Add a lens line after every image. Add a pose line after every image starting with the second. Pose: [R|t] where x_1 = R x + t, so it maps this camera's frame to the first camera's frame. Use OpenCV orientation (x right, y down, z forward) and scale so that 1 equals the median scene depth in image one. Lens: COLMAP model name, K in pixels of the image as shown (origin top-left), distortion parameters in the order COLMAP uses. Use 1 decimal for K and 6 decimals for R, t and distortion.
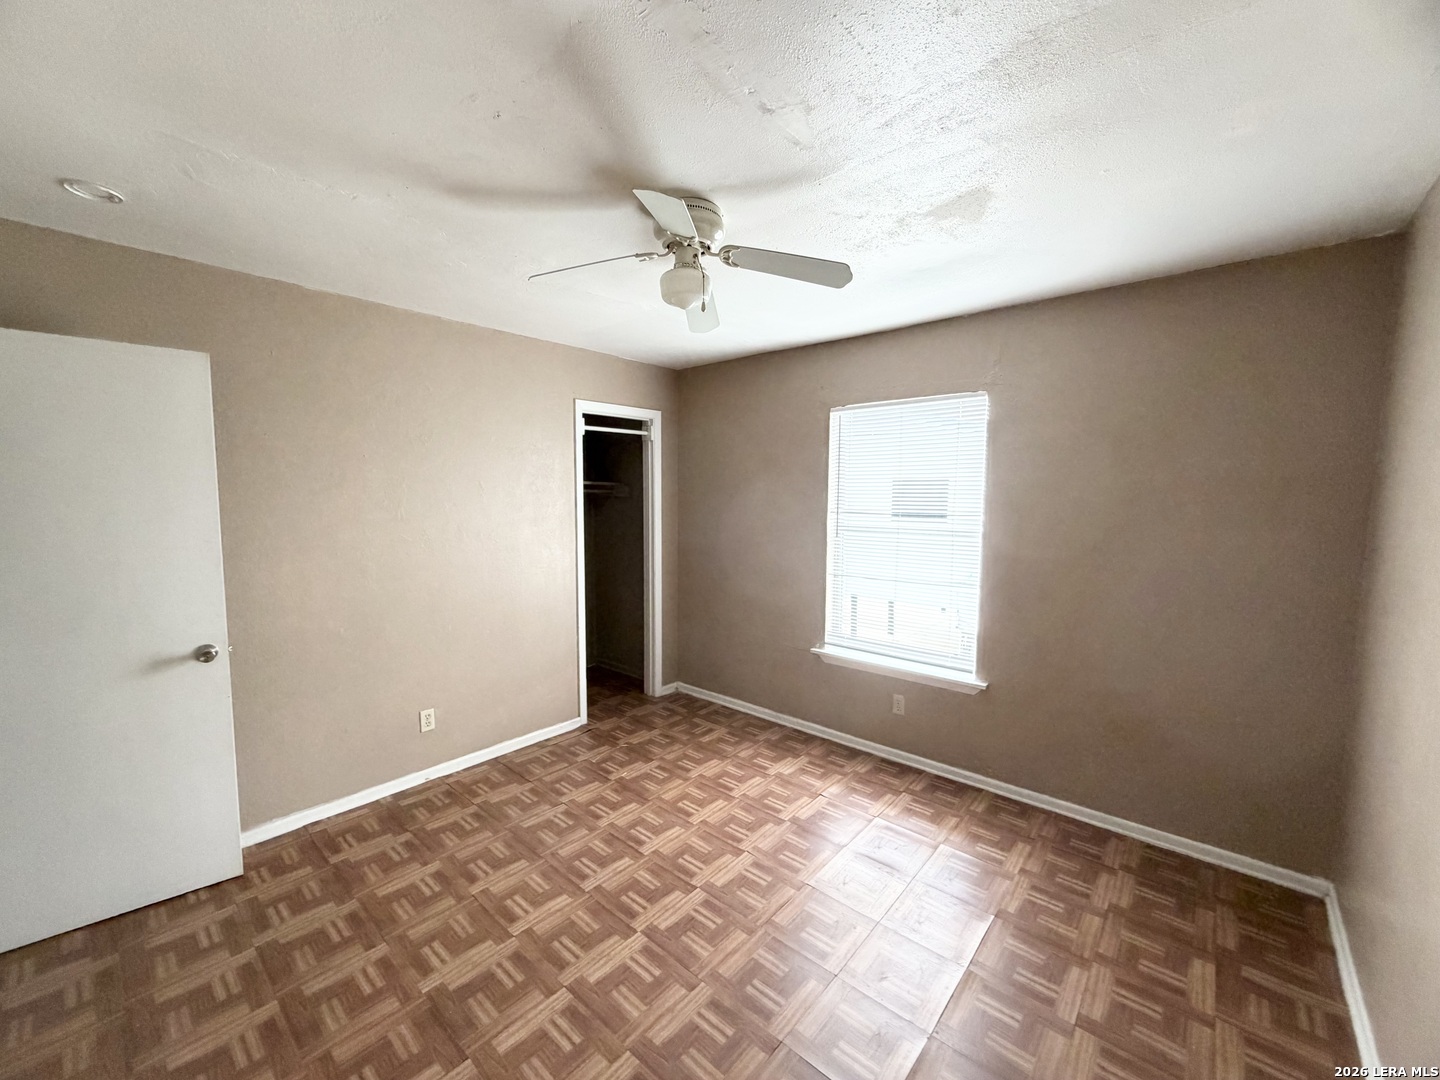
lens RADIAL K [[573.8, 0, 707.7], [0, 573.8, 532.0], [0, 0, 1]] dist [0.001018, -0.000455]
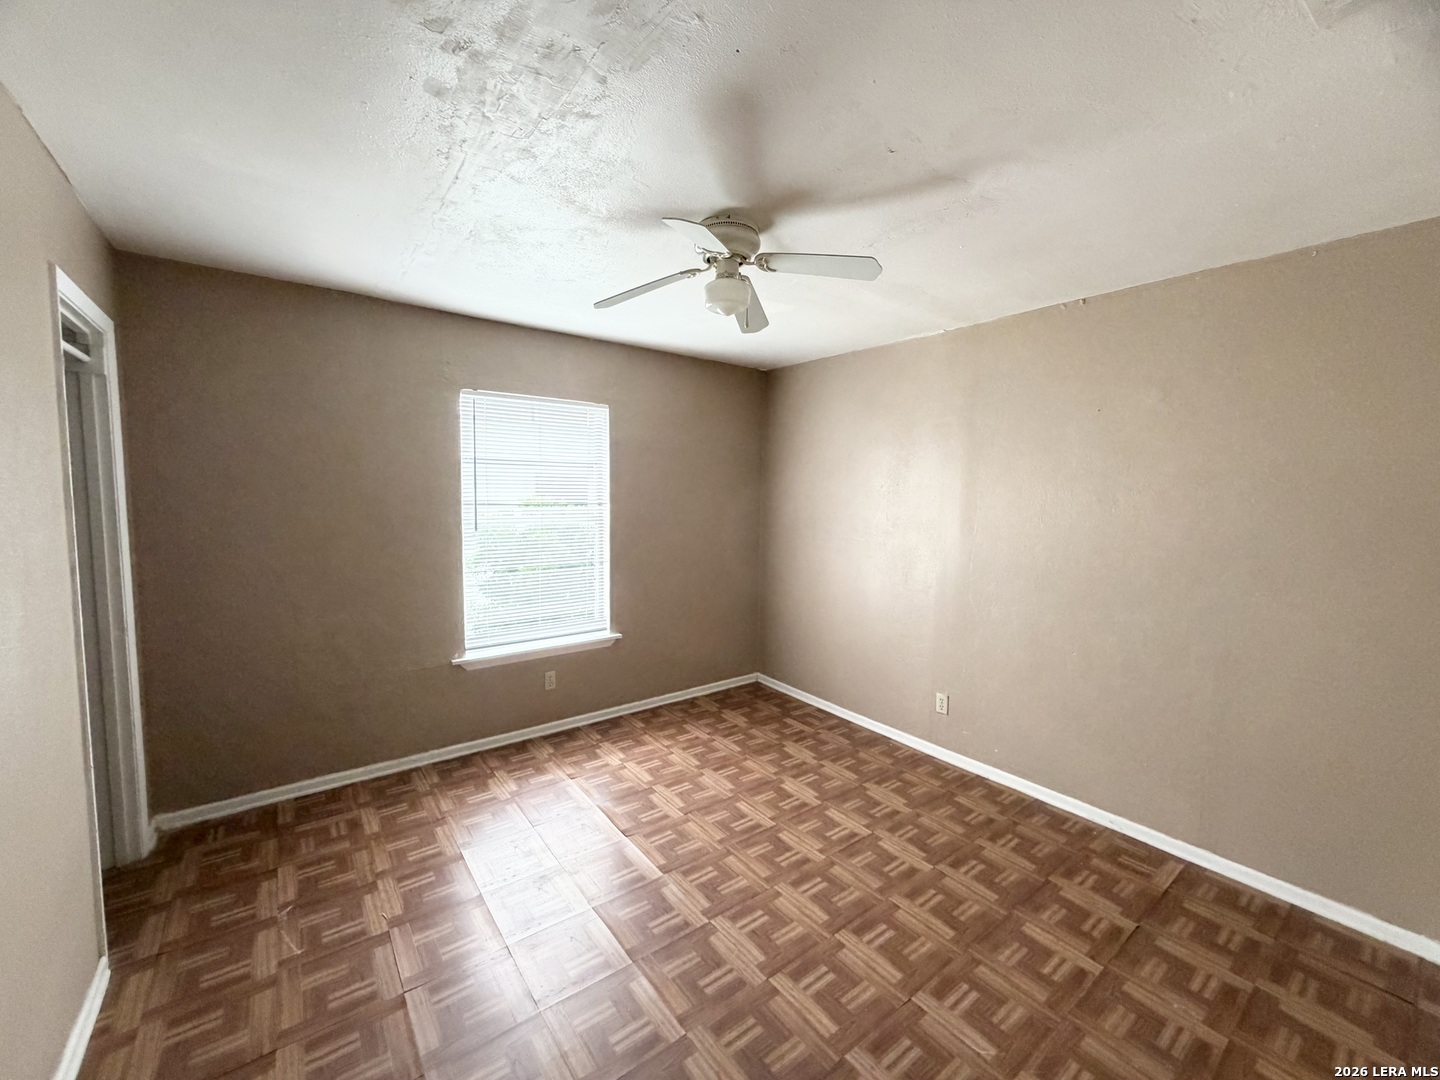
lens RADIAL K [[573.8, 0, 716.8], [0, 573.8, 542.8], [0, 0, 1]] dist [0.001018, -0.000455]
pose [[0.195344, -0.090961, 0.976507, -0.705782], [0.052018, 0.995249, 0.082301, -0.035430], [-0.979354, 0.034719, 0.199147, 0.513862]]
